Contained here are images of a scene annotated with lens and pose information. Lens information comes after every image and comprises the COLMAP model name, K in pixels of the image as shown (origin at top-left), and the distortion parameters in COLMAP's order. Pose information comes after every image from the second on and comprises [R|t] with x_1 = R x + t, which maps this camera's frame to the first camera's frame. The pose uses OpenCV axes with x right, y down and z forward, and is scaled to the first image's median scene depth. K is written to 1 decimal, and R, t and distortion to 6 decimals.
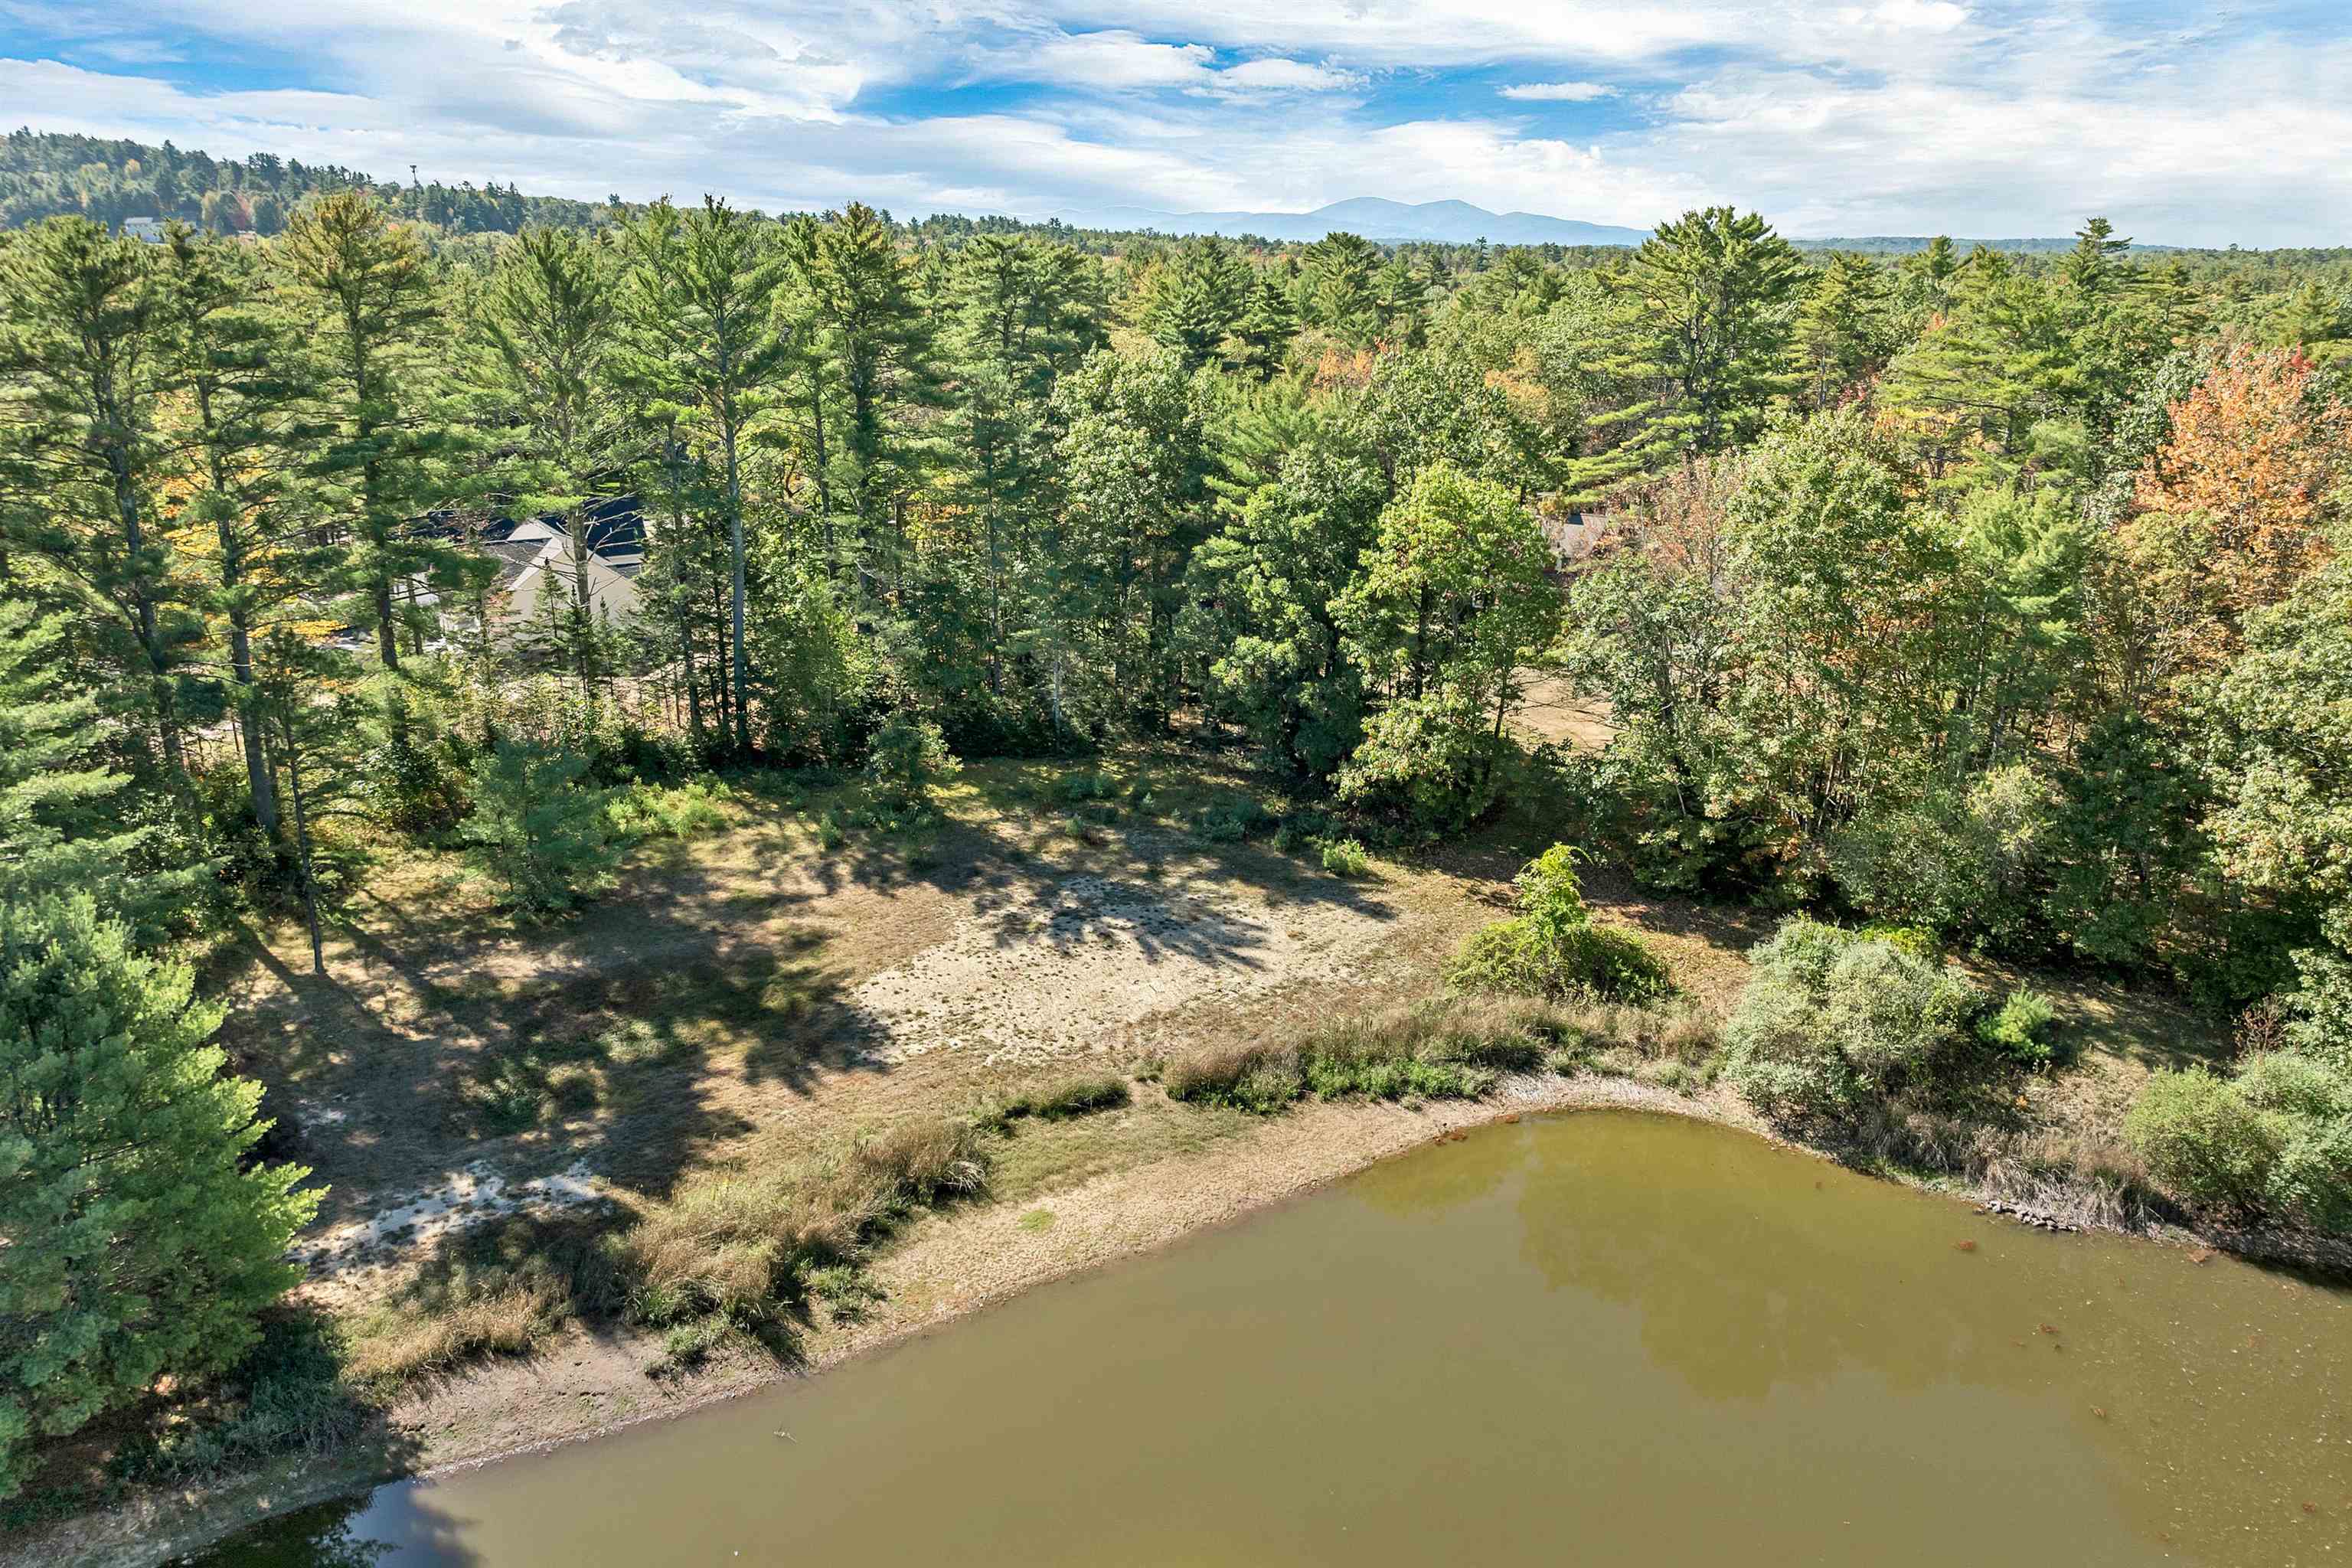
lens RADIAL K [[1699.9, 0, 1160.6], [0, 1699.9, 789.2], [0, 0, 1]] dist [-0.066512, 0.035729]
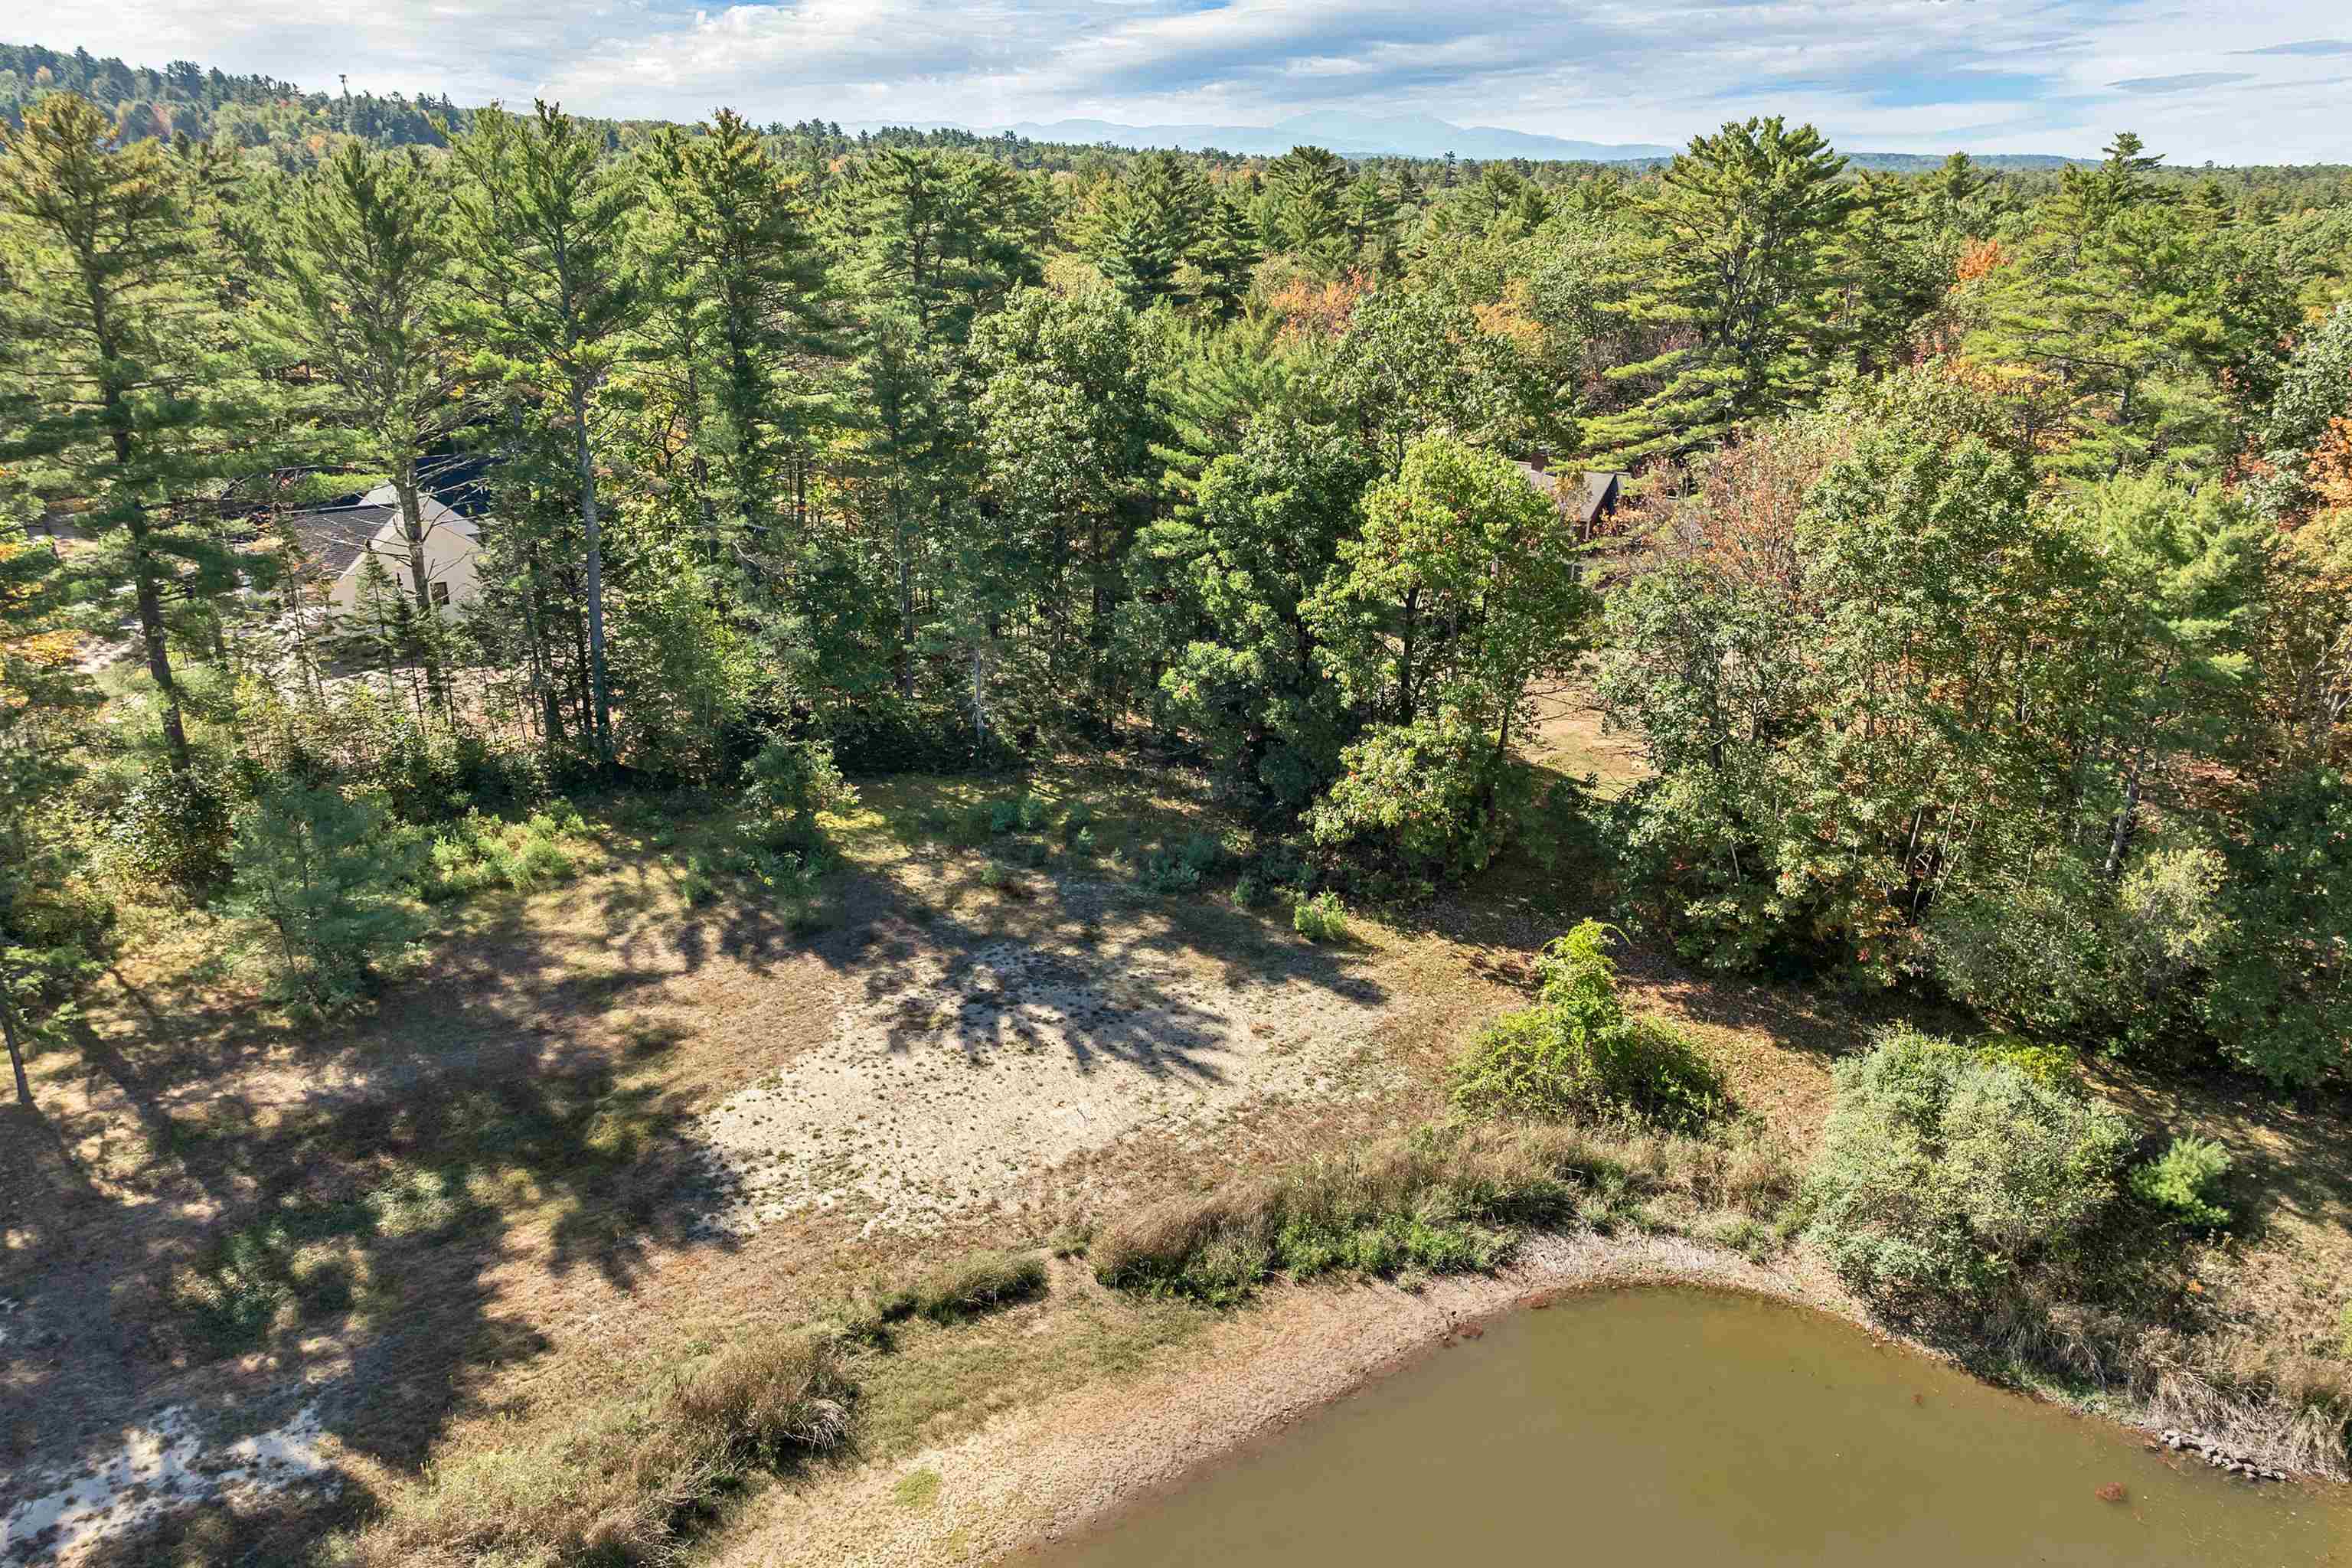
lens RADIAL K [[1699.9, 0, 1173.8], [0, 1699.9, 788.6], [0, 0, 1]] dist [-0.066512, 0.035729]
pose [[0.999592, -0.007653, 0.027505, 0.015509], [0.006390, 0.998934, 0.045716, -0.061334], [-0.027825, -0.045522, 0.998576, 0.187616]]
